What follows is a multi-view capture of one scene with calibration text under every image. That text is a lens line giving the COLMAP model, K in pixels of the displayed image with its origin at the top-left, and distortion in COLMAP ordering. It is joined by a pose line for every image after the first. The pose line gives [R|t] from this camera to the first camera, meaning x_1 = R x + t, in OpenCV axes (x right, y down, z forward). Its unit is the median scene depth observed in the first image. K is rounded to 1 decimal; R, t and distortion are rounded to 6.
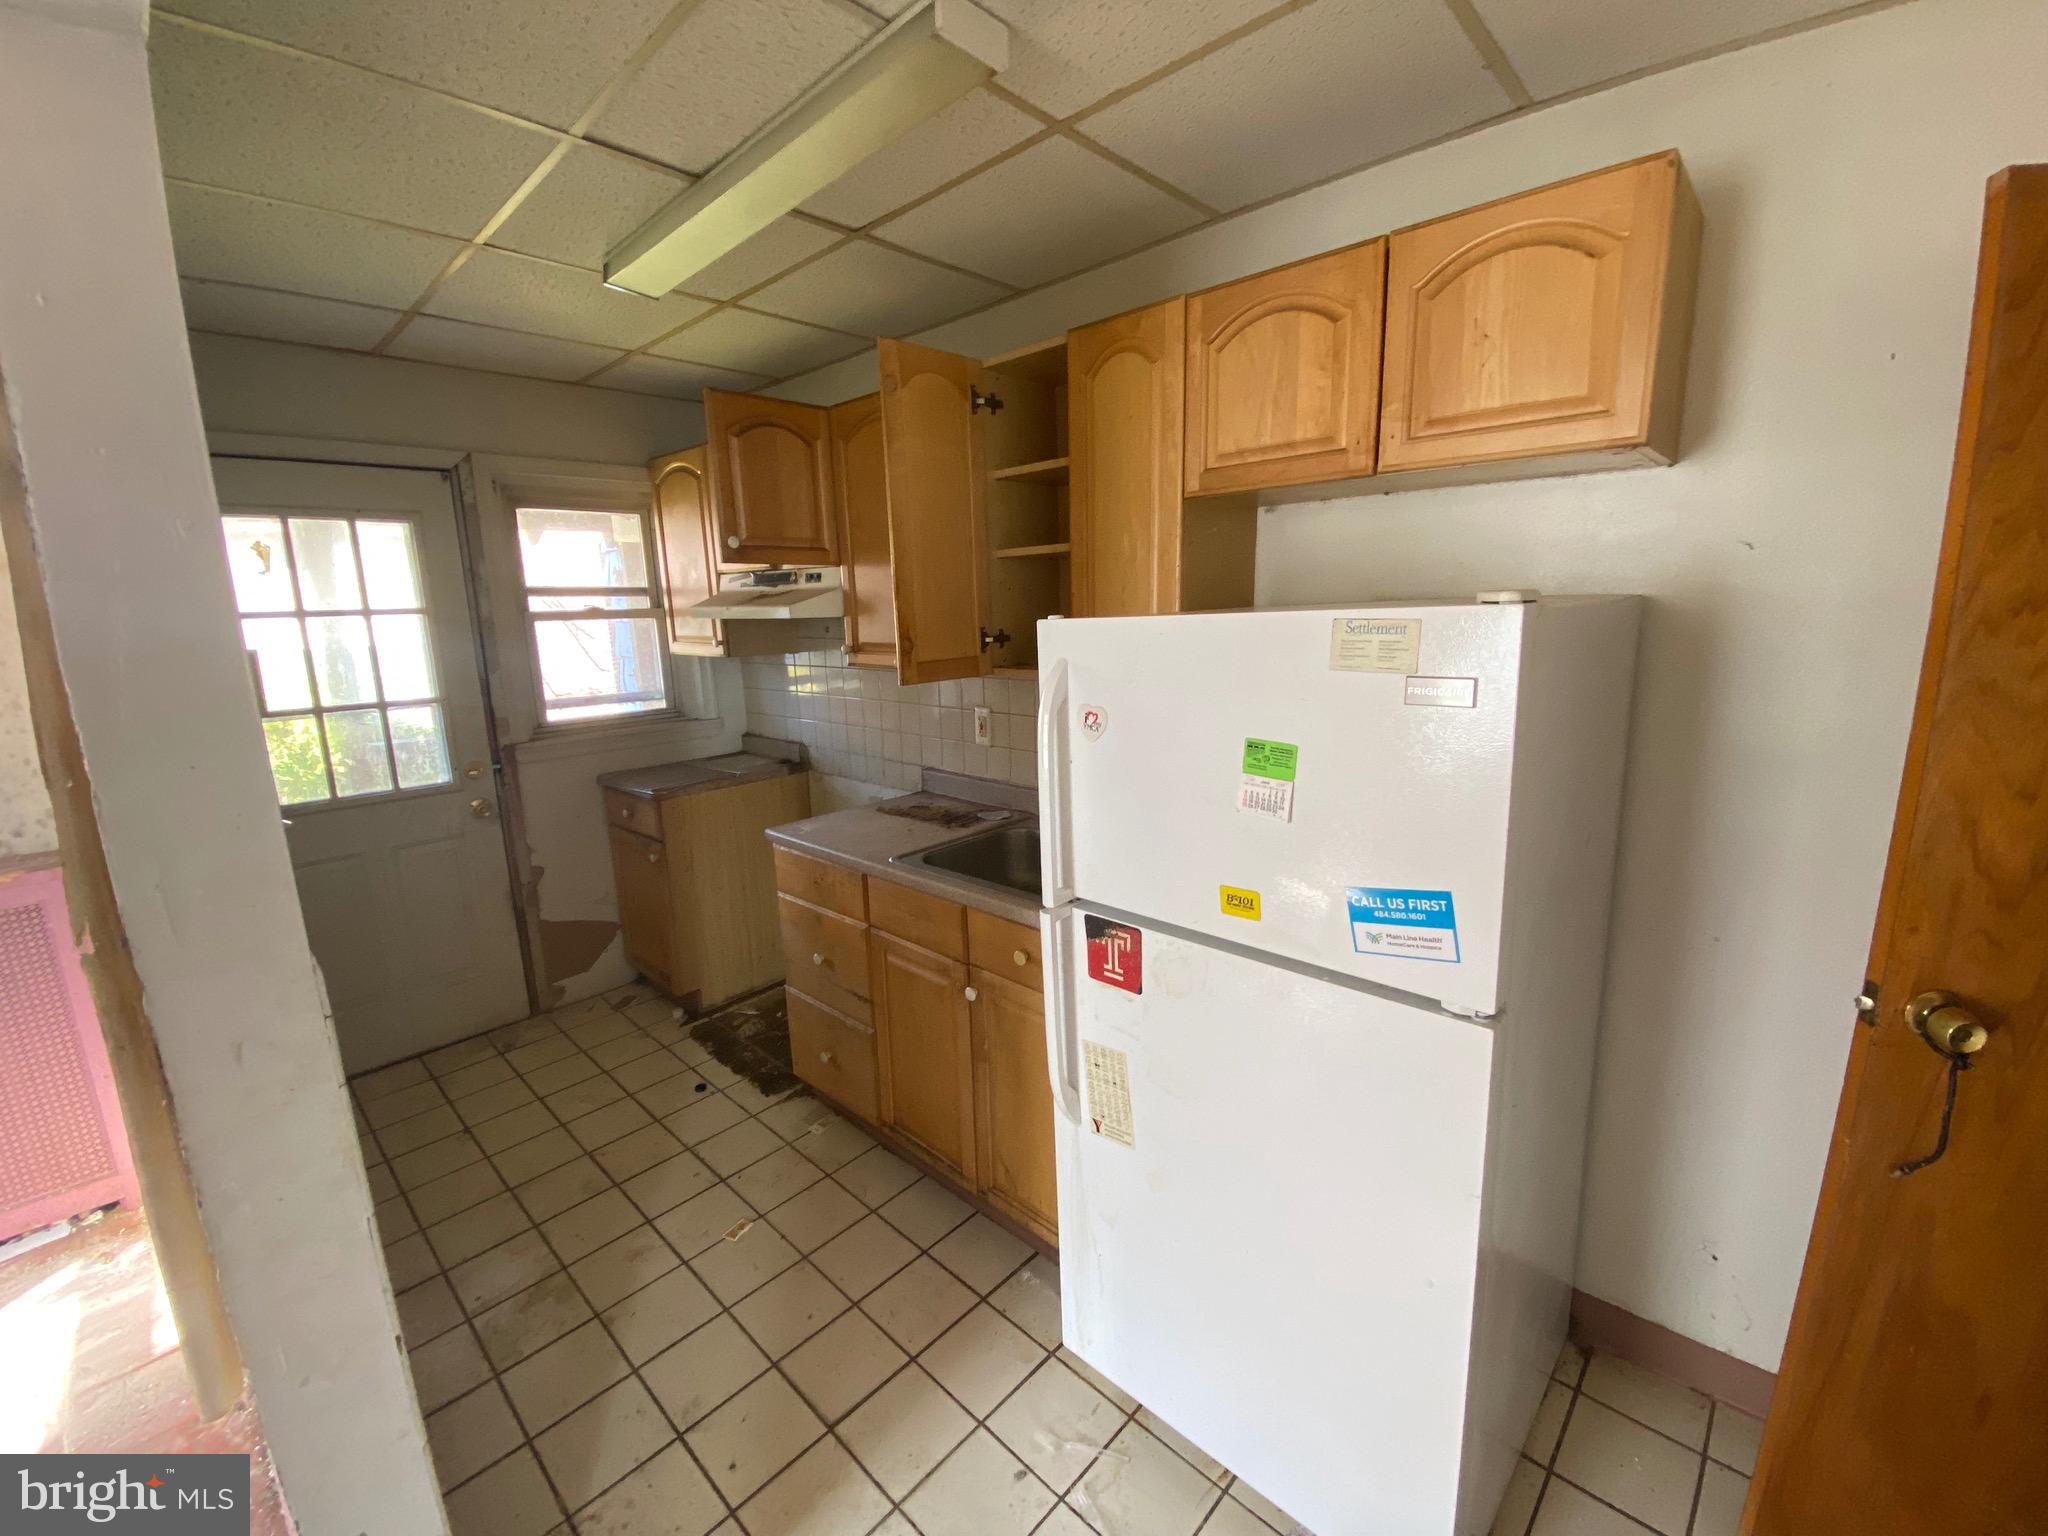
lens RADIAL K [[836.4, 0, 1027.1], [0, 836.4, 765.9], [0, 0, 1]] dist [-0.007736, -0.003879]
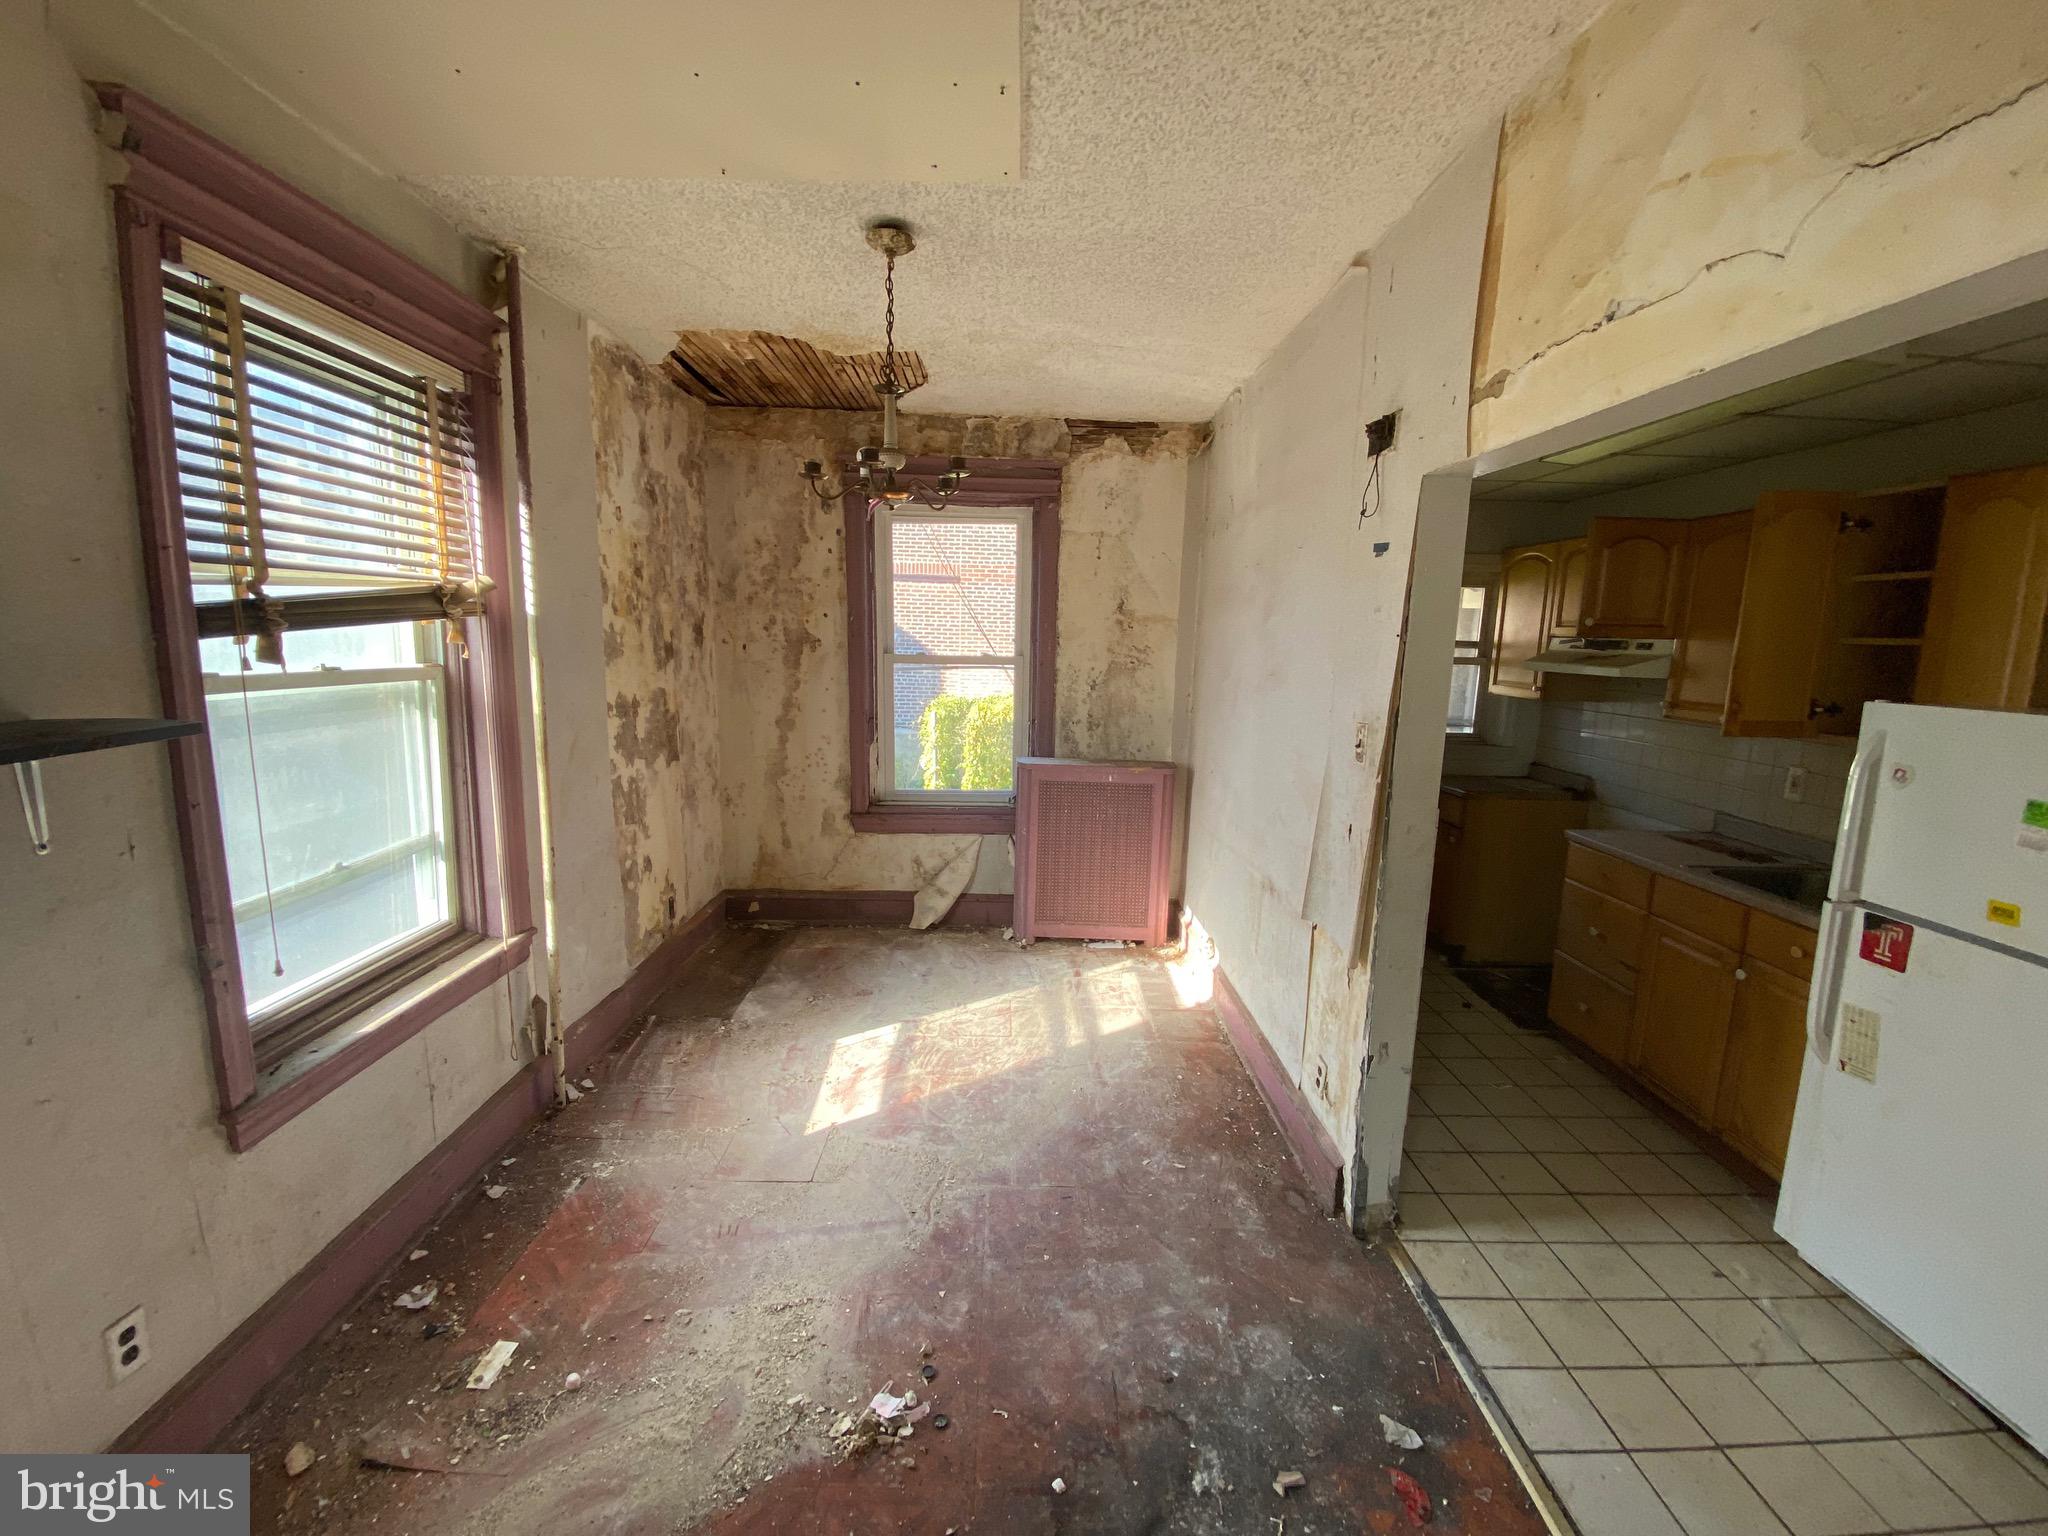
lens RADIAL K [[836.4, 0, 1016.1], [0, 836.4, 777.8], [0, 0, 1]] dist [-0.007736, -0.003879]
pose [[0.682867, 0.159489, -0.712921, 0.029288], [-0.172714, 0.983459, 0.054579, 0.077683], [0.709833, 0.085861, 0.699117, -0.625414]]
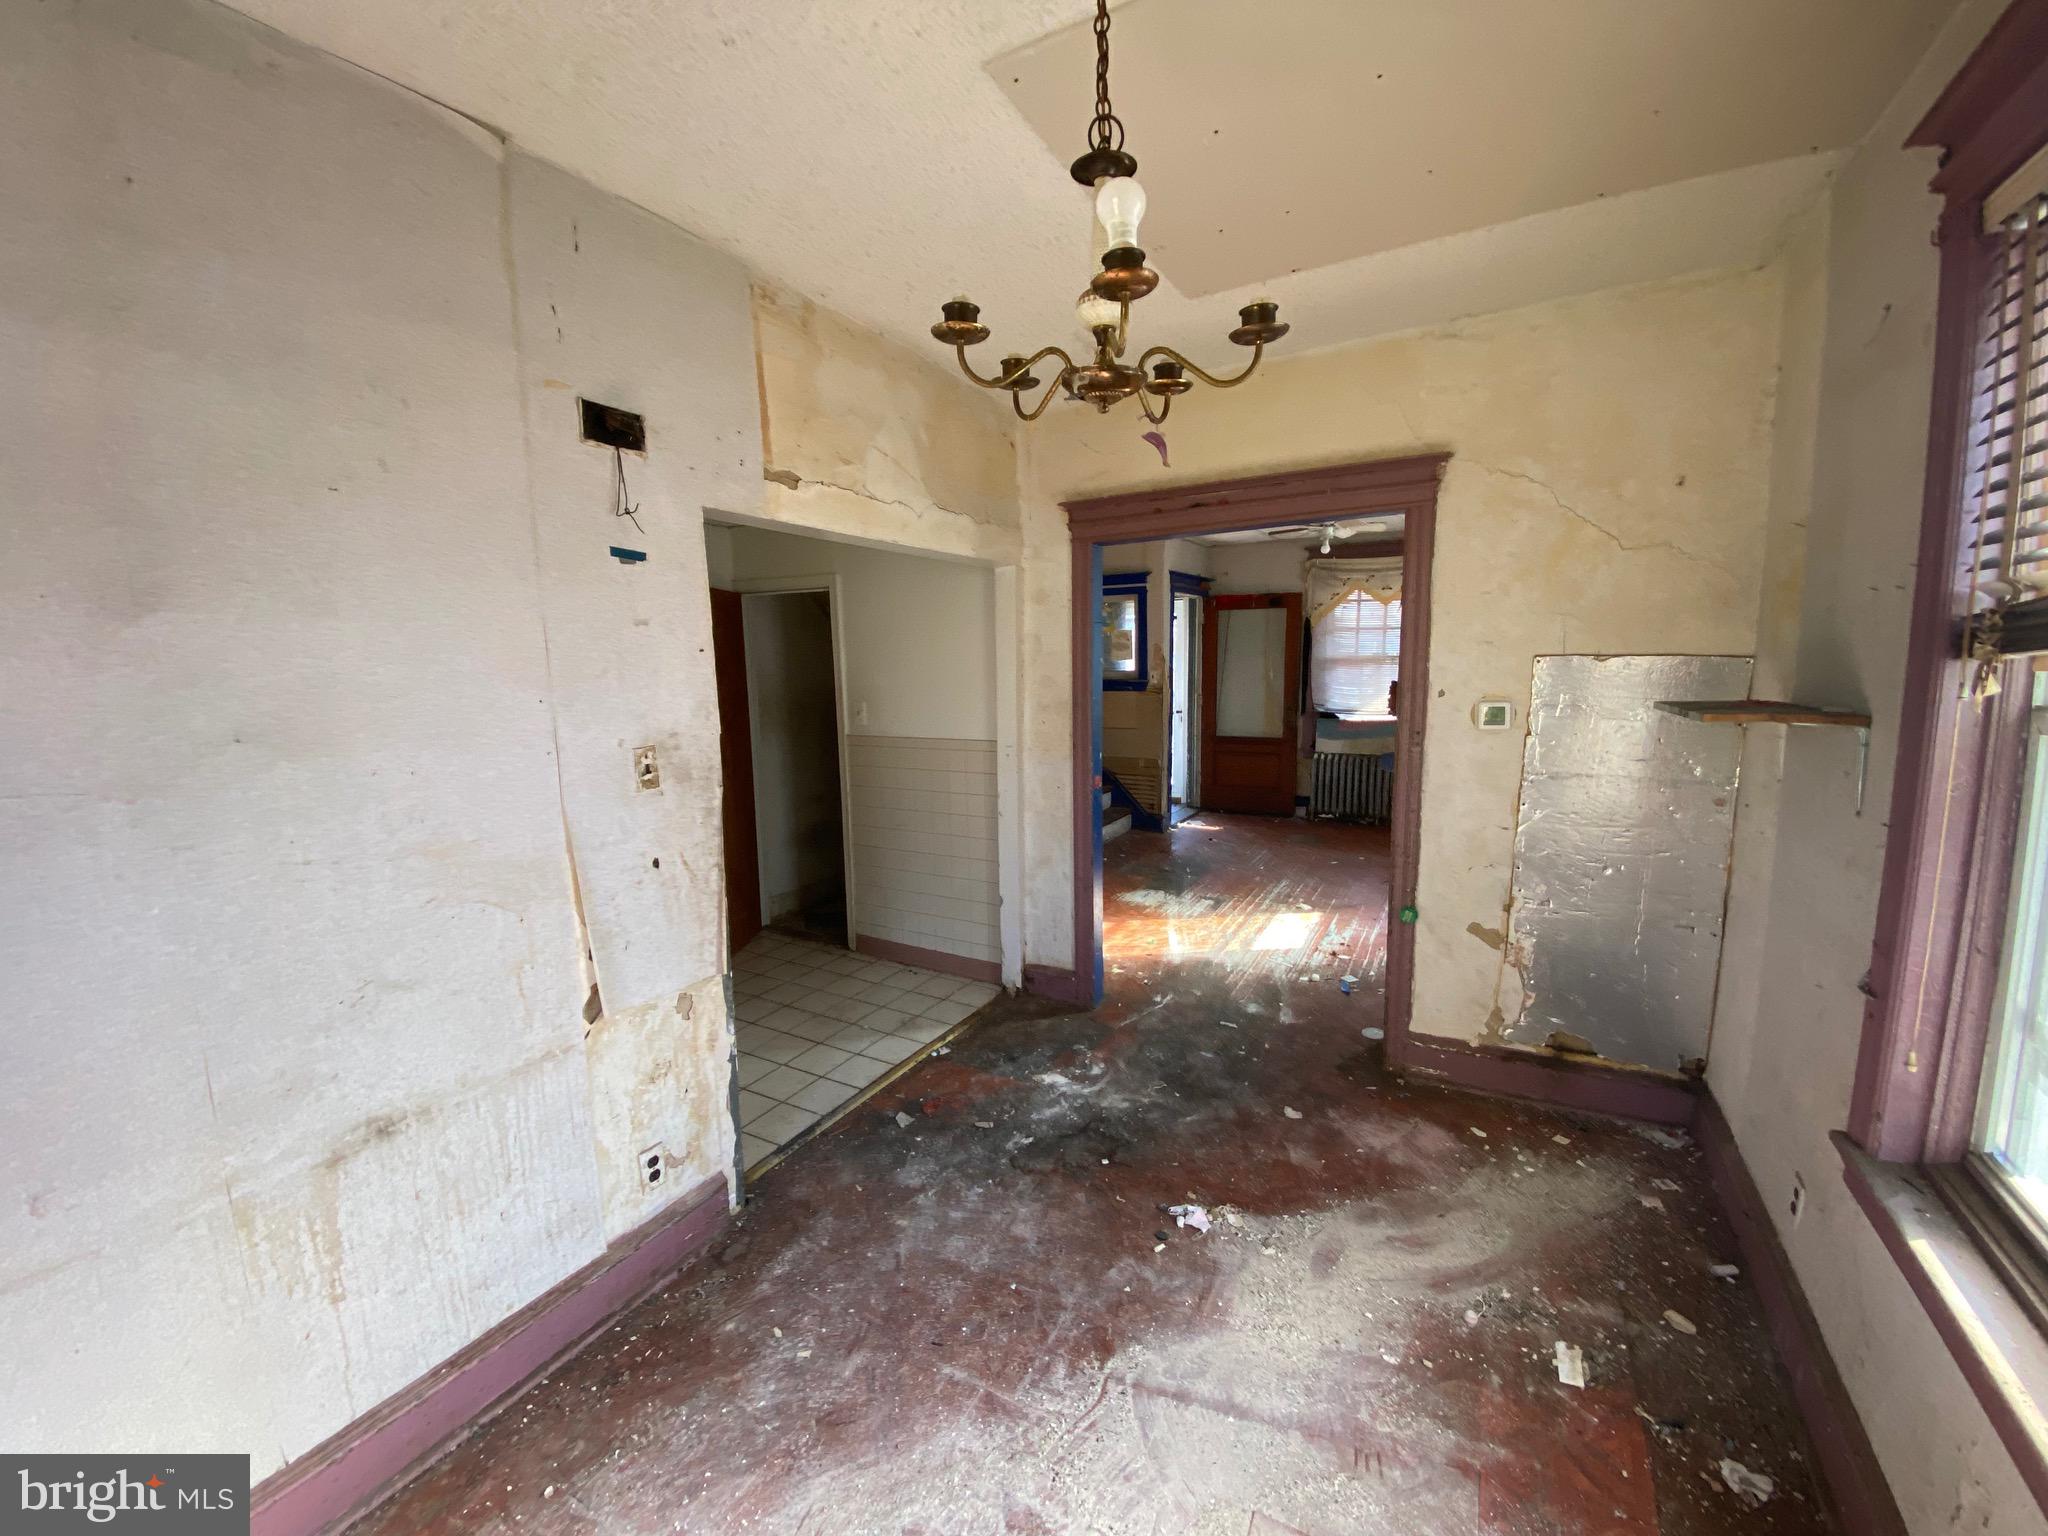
lens RADIAL K [[836.4, 0, 1025.1], [0, 836.4, 762.8], [0, 0, 1]] dist [-0.007736, -0.003879]
pose [[-0.246547, -0.108790, 0.963005, -3.562082], [0.206446, 0.964976, 0.161866, -0.244416], [-0.946887, 0.238717, -0.215452, 1.385844]]
